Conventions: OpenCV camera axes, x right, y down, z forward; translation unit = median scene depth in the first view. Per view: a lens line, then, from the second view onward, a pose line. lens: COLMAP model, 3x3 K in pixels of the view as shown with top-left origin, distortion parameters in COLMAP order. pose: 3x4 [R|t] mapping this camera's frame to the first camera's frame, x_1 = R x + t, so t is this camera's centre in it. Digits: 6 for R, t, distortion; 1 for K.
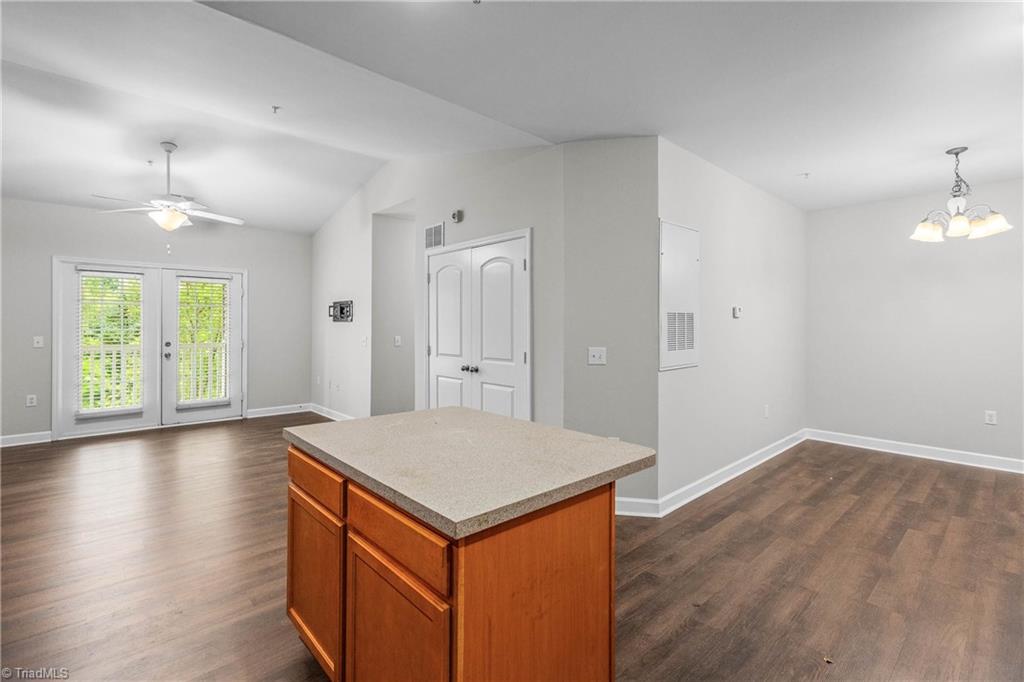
lens RADIAL K [[458.9, 0, 510.9], [0, 458.9, 335.5], [0, 0, 1]] dist [0.000825, 0.000007]
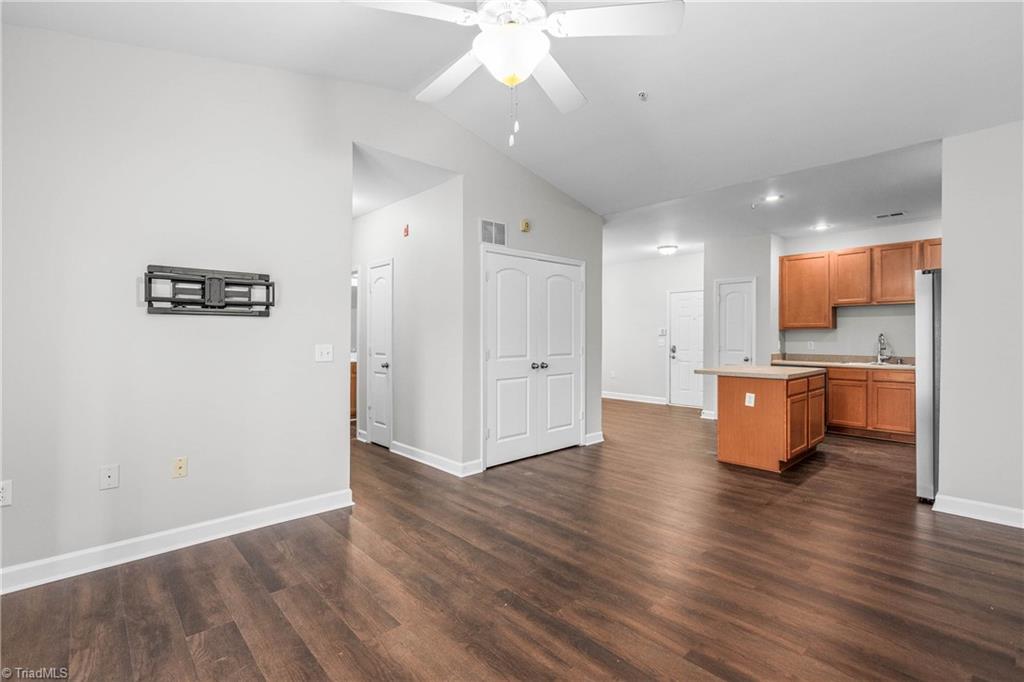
lens RADIAL K [[458.9, 0, 502.5], [0, 458.9, 334.7], [0, 0, 1]] dist [0.000825, 0.000007]
pose [[0.002160, -0.008810, 0.999959, -0.919994], [0.019830, 0.999765, 0.008766, -0.011908], [-0.999801, 0.019810, 0.002334, 0.815265]]
